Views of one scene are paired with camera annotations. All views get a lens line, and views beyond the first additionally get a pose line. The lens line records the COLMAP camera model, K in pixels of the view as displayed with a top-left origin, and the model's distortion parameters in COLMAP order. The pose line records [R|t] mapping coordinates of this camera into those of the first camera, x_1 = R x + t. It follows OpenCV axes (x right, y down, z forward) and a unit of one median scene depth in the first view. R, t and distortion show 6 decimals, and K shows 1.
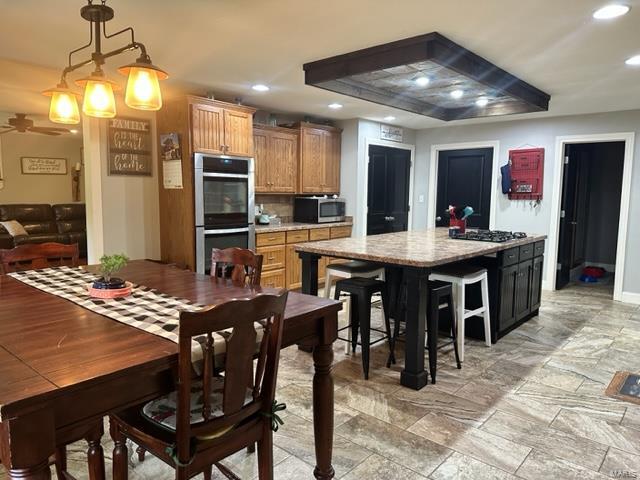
lens RADIAL K [[443.7, 0, 320.0], [0, 443.7, 240.0], [0, 0, 1]] dist [0.165418, -0.227800]
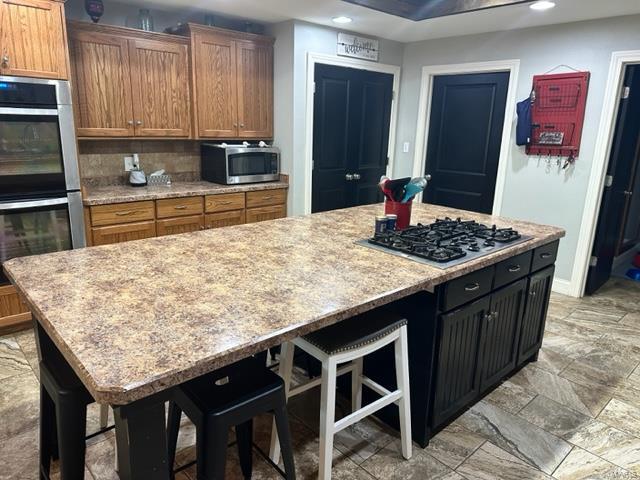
lens RADIAL K [[446.6, 0, 320.0], [0, 446.6, 240.0], [0, 0, 1]] dist [0.075059, -0.082924]
pose [[0.994168, 0.042364, -0.099169, 0.204826], [-0.027668, 0.989025, 0.145136, -0.057470], [0.104229, -0.141546, 0.984429, 0.335597]]
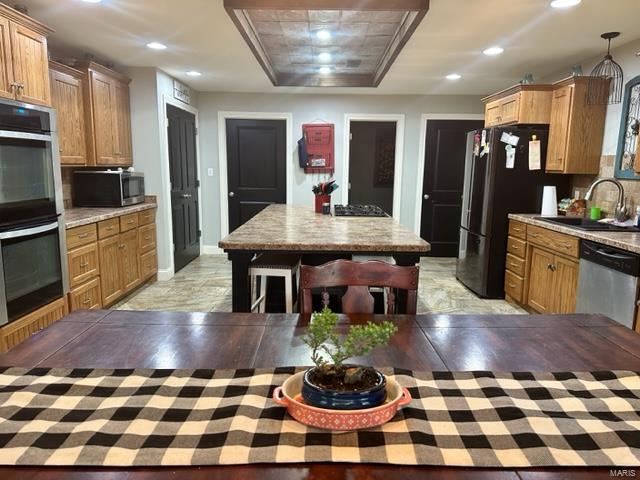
lens RADIAL K [[448.4, 0, 320.0], [0, 448.4, 240.0], [0, 0, 1]] dist [0.081193, -0.107970]
pose [[0.751134, -0.107498, 0.651339, -0.247356], [0.068159, 0.994008, 0.085452, -0.025564], [-0.656622, -0.019791, 0.753960, 0.227887]]
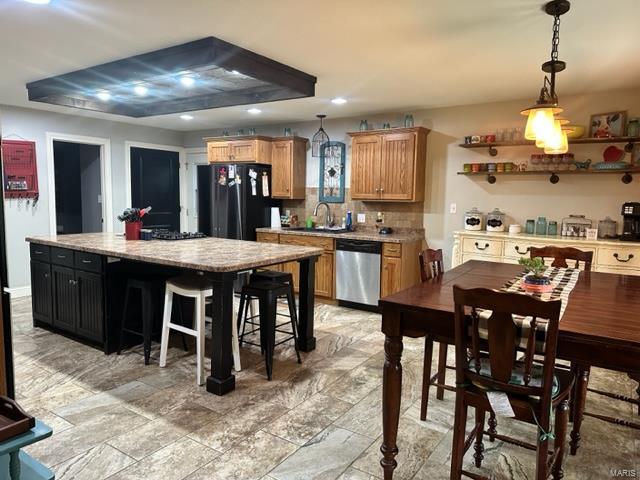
lens RADIAL K [[446.2, 0, 320.0], [0, 446.2, 240.0], [0, 0, 1]] dist [0.047424, -0.001690]
pose [[-0.138468, -0.116294, 0.983515, -0.525255], [0.088745, 0.987630, 0.129275, -0.074009], [-0.986383, 0.105183, -0.126435, 0.572951]]
